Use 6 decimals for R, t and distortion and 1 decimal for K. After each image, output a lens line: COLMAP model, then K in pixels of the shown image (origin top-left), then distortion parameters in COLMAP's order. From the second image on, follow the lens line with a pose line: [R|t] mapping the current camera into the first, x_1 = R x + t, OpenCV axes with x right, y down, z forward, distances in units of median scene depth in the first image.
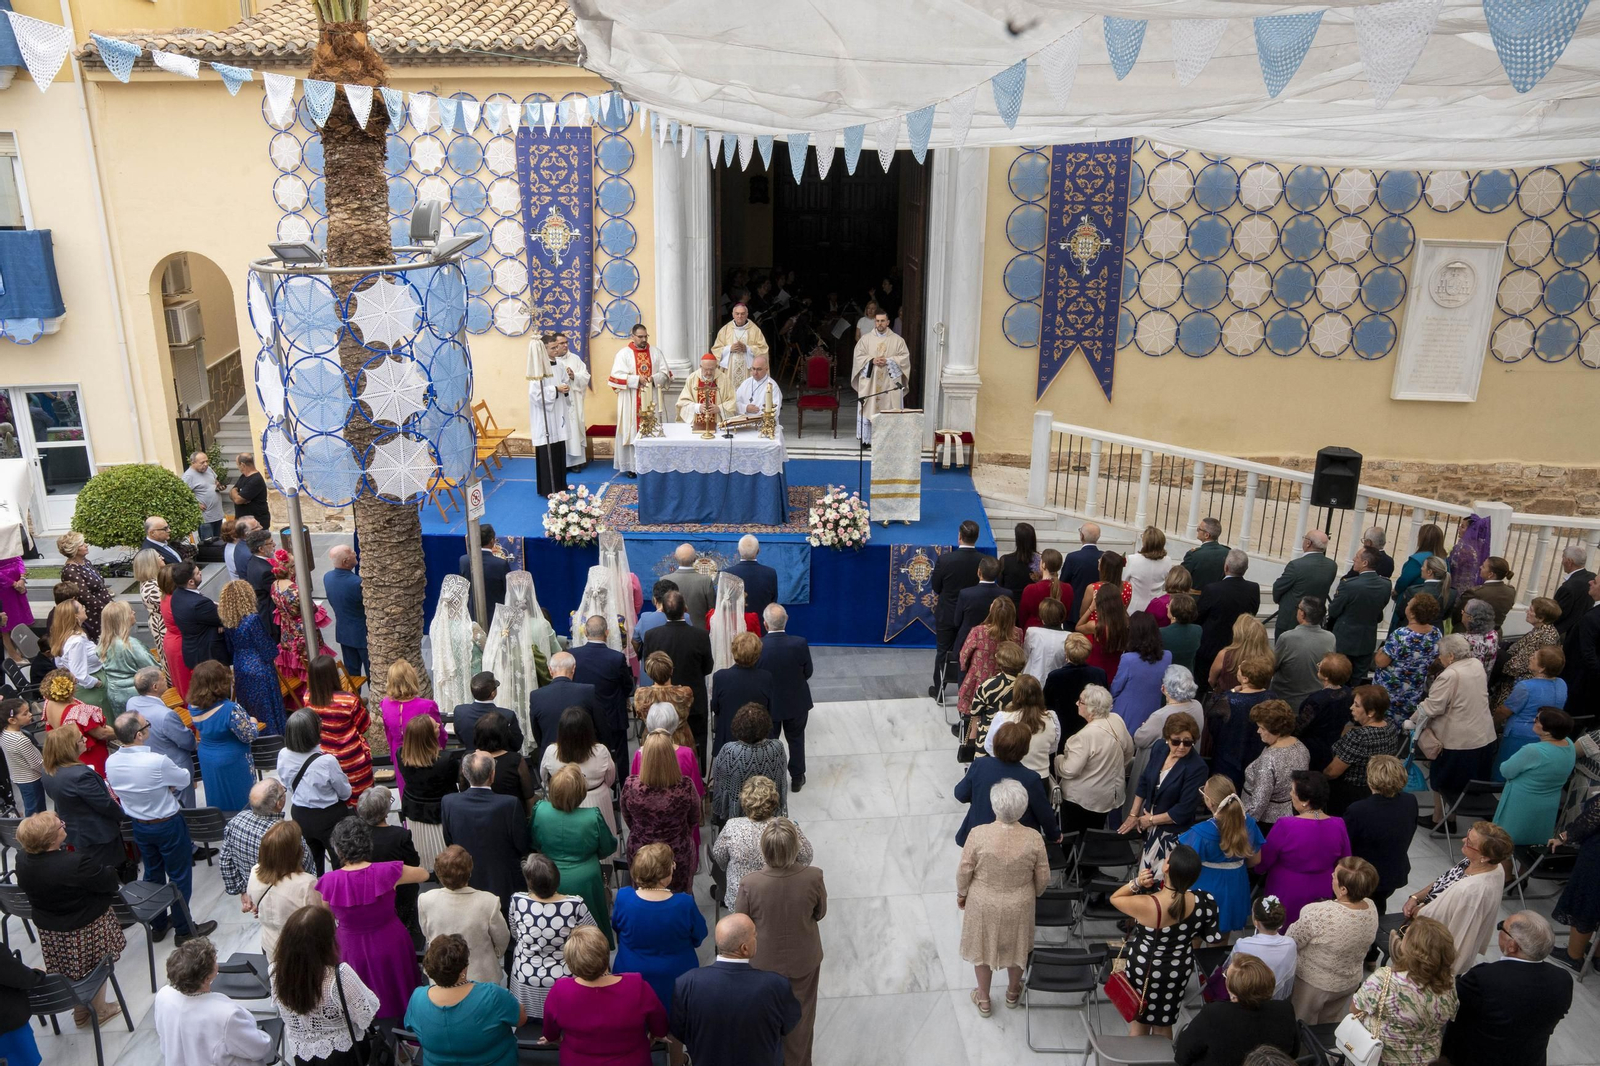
lens RADIAL K [[1145.2, 0, 800.0], [0, 1145.2, 533.0], [0, 0, 1]] dist [-0.129655, 0.086198]
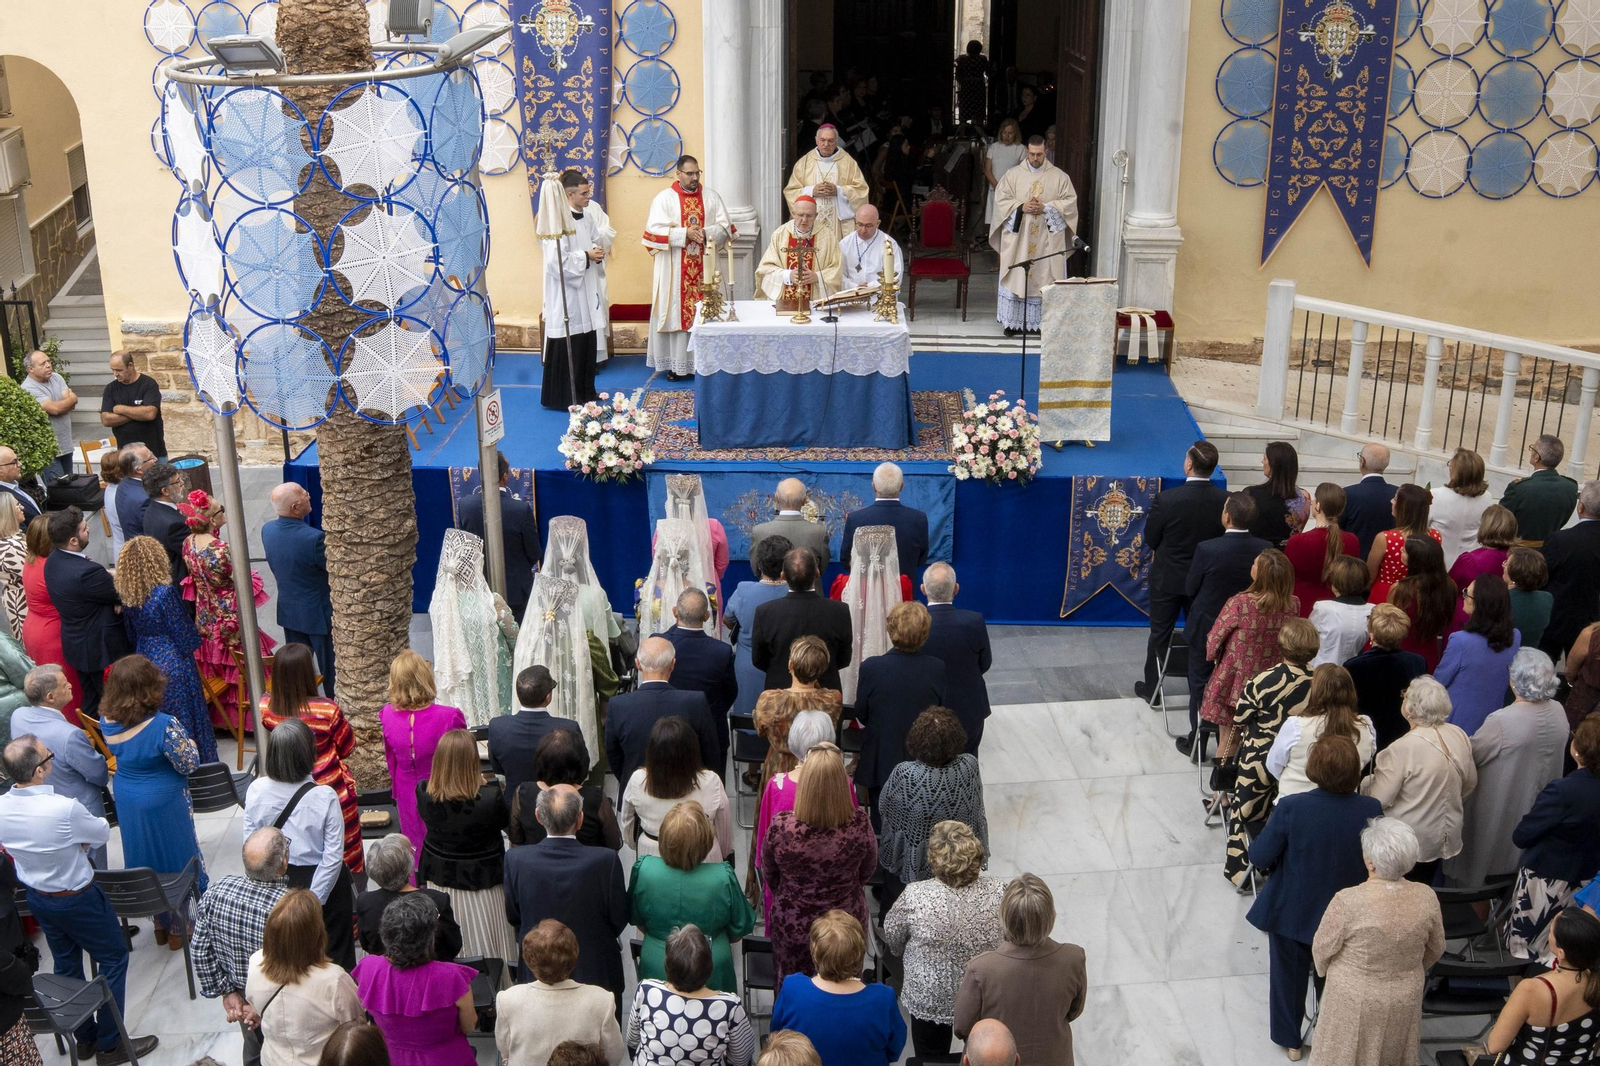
lens RADIAL K [[1665.8, 0, 800.0], [0, 1665.8, 533.0], [0, 0, 1]] dist [-0.118424, 0.042072]
pose [[0.999882, -0.007264, -0.013557, -0.070286], [0.007860, 0.998981, 0.044453, -0.001414], [0.013220, -0.044555, 0.998919, 0.000716]]
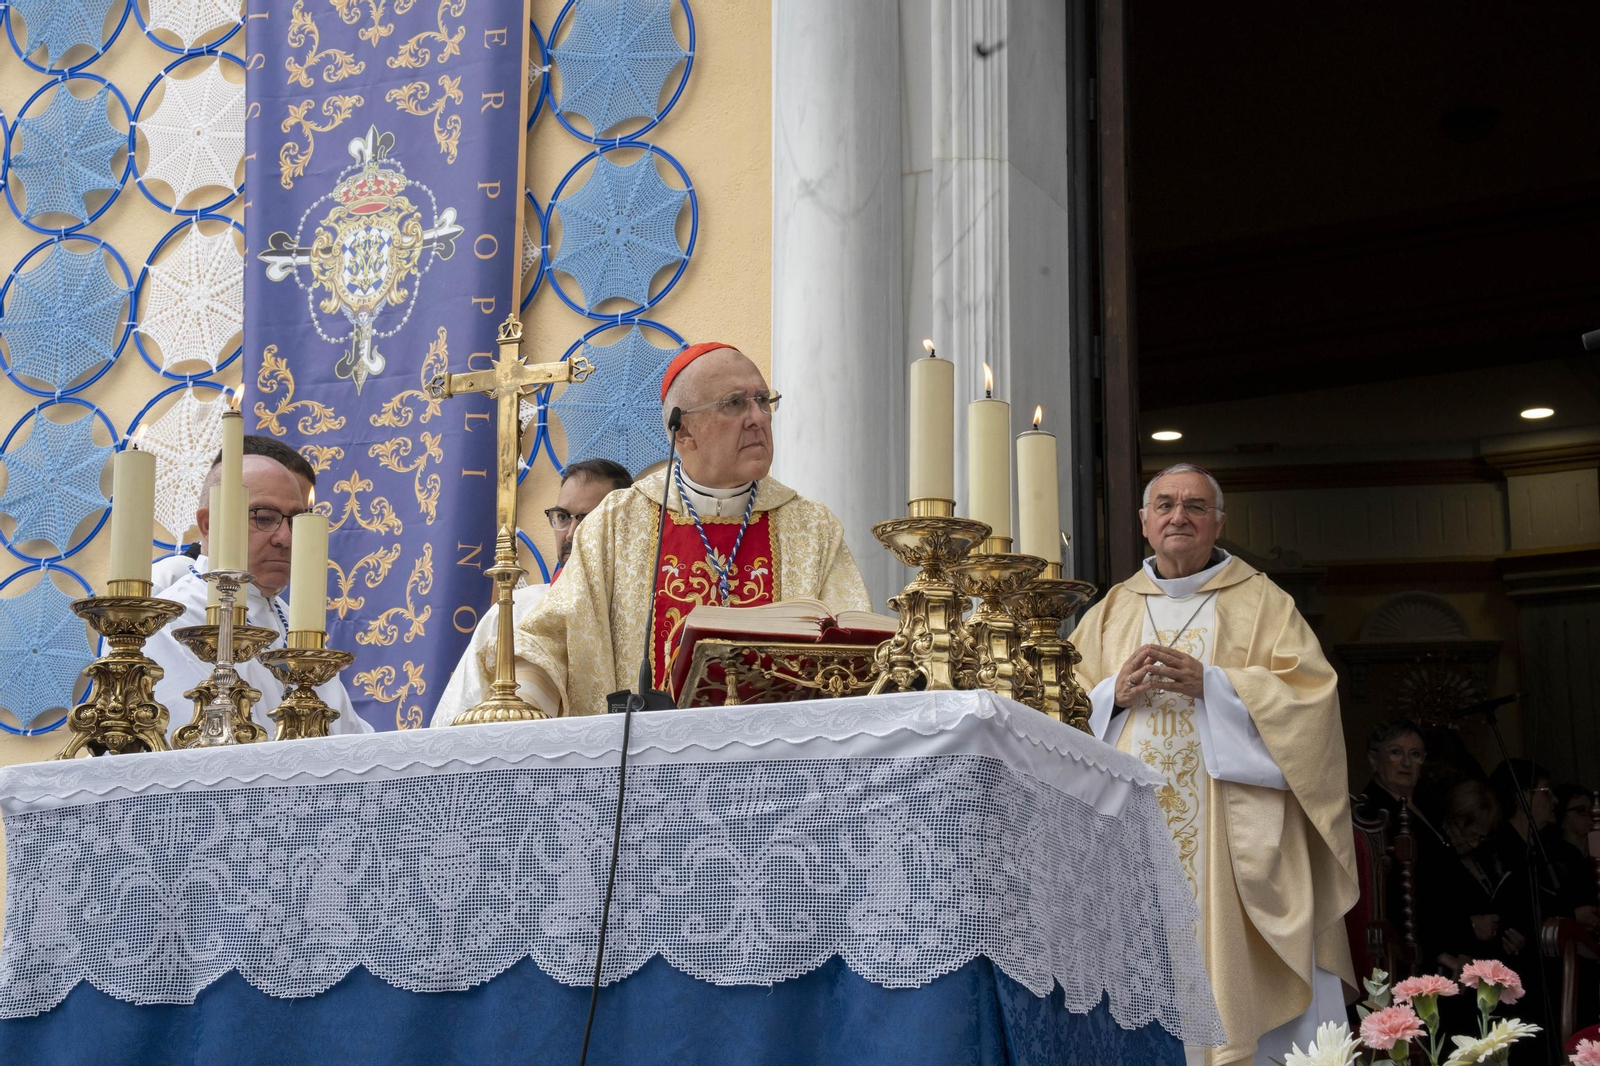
lens RADIAL K [[2671.5, 0, 800.0], [0, 2671.5, 533.0], [0, 0, 1]] dist [0.364807, 0.007477]
pose [[0.912737, -0.104148, -0.395050, 0.080217], [-0.123087, 0.851932, -0.508981, 0.054193], [0.389565, 0.513191, 0.764770, 0.778514]]
